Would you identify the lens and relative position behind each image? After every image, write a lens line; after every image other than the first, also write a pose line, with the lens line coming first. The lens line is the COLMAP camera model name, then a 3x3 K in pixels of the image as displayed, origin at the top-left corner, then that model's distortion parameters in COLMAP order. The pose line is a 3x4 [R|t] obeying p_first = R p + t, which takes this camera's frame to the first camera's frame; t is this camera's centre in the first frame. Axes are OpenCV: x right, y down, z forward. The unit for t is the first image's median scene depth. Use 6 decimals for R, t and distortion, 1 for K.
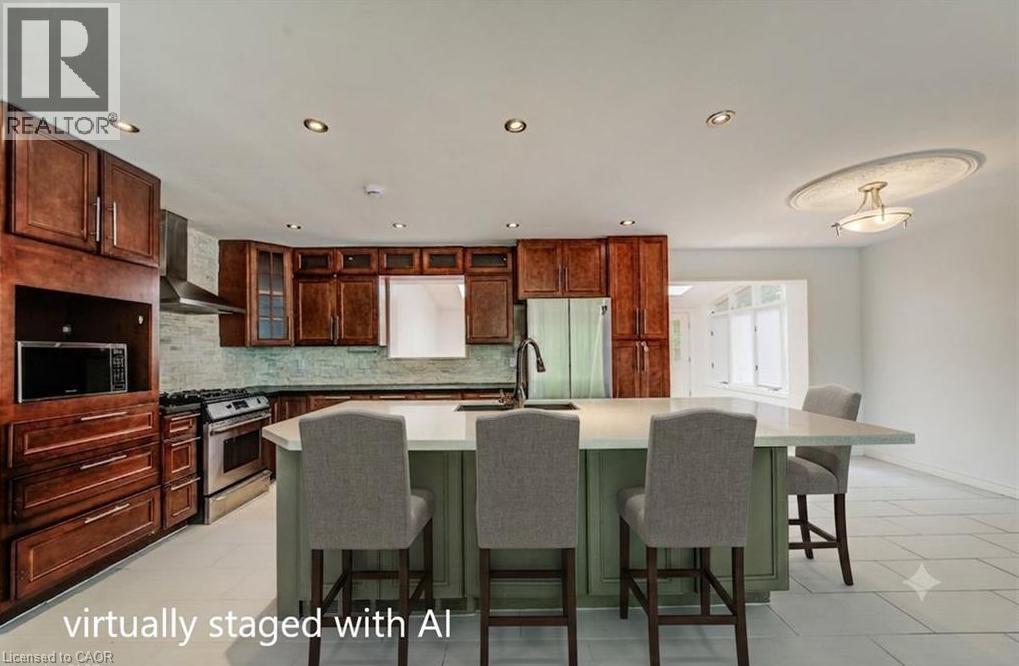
lens RADIAL K [[403.2, 0, 508.7], [0, 403.2, 349.2], [0, 0, 1]] dist [0.000607, 0.000084]
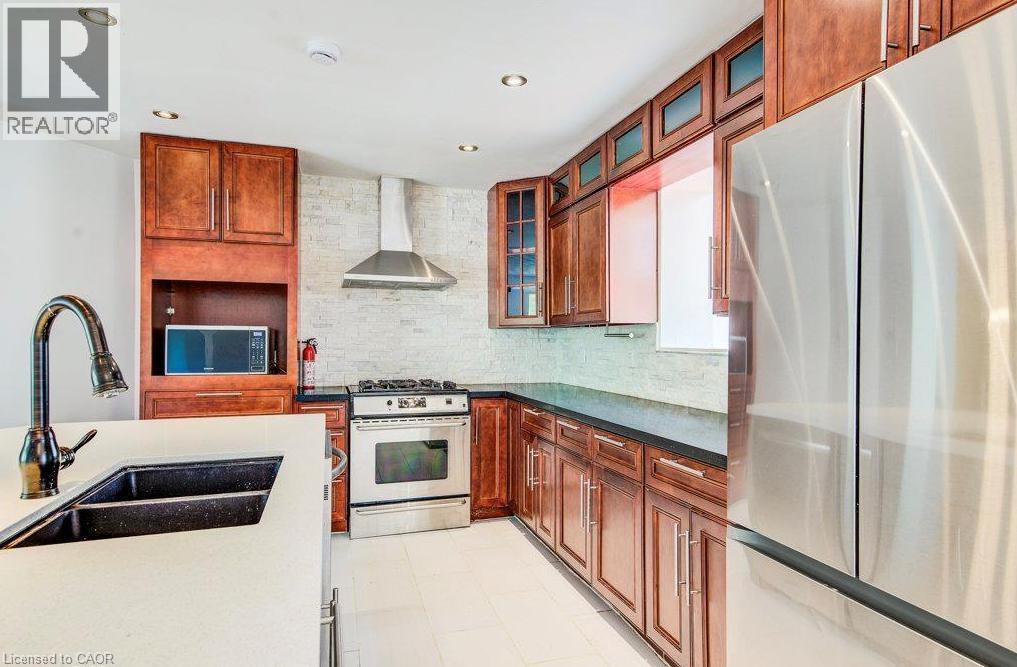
lens RADIAL K [[579.0, 0, 515.4], [0, 579.0, 339.8], [0, 0, 1]] dist [0.007468, 0.000452]
pose [[0.297481, 0.005176, -0.954714, 0.547420], [0.002837, 0.999976, 0.006305, 0.012548], [0.954724, -0.004584, 0.297459, 1.040563]]
